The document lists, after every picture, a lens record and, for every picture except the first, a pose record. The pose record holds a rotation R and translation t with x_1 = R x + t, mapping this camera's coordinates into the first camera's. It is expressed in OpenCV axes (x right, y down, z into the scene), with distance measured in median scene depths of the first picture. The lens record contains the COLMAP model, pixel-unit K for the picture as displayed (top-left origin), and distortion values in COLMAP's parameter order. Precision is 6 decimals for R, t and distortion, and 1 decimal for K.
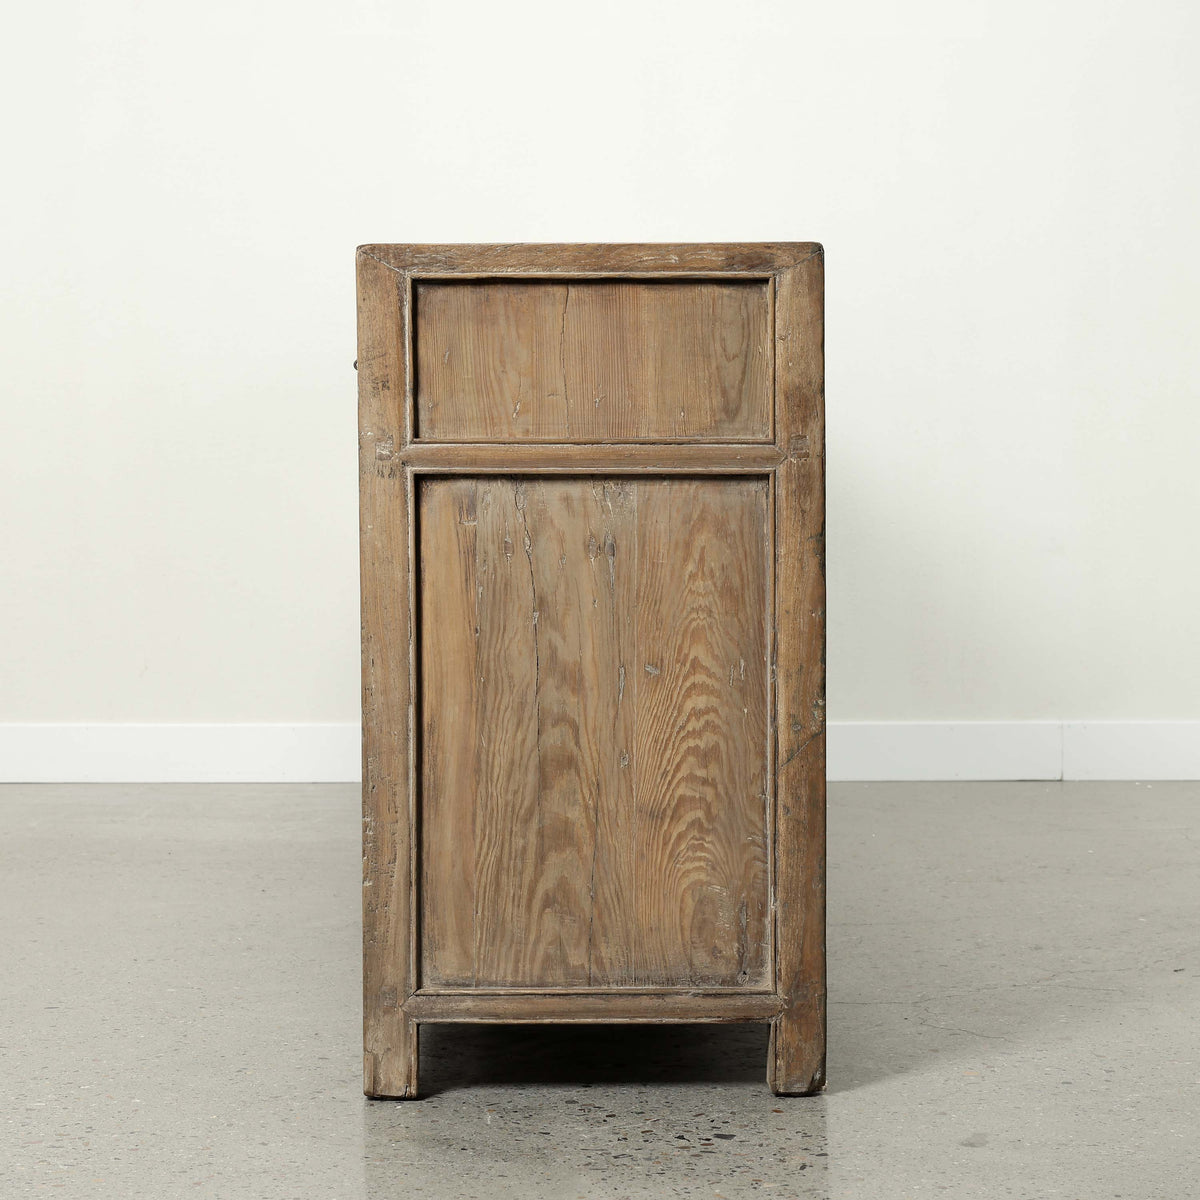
lens RADIAL K [[3095.7, 0, 600.5], [0, 3095.7, 605.2], [0, 0, 1]] dist [-0.079094, 0.000000]
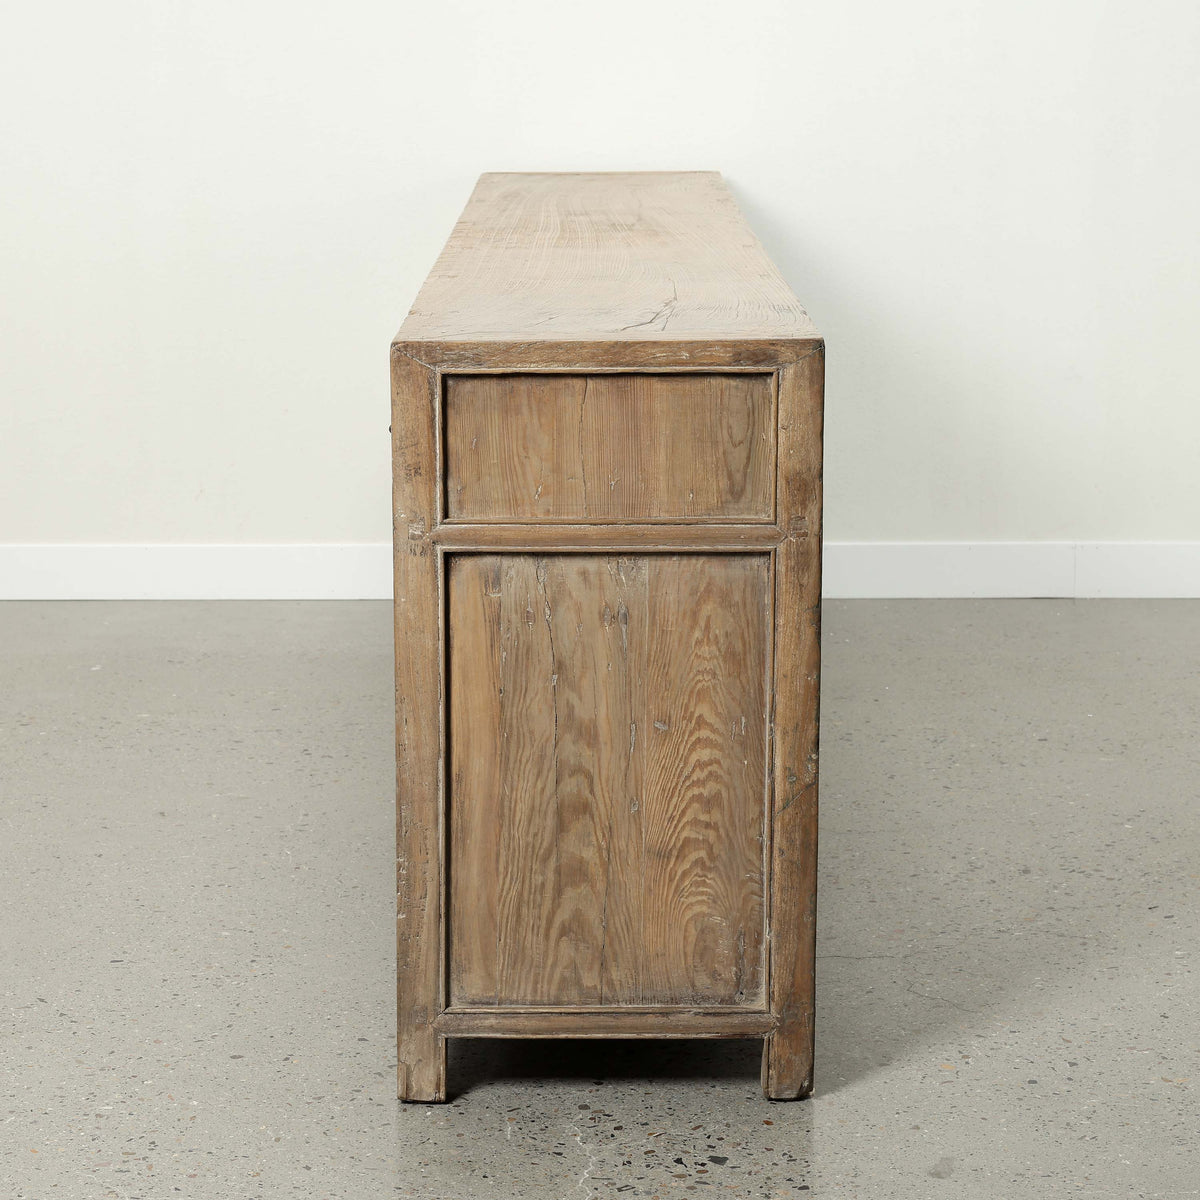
lens RADIAL K [[3095.7, 0, 598.6], [0, 3095.7, 593.5], [0, 0, 1]] dist [-0.079094, 0.000000]
pose [[0.999802, 0.011123, -0.016471, 0.012264], [-0.008842, 0.991126, 0.132632, -0.171199], [0.017800, -0.132460, 0.991029, -0.079885]]
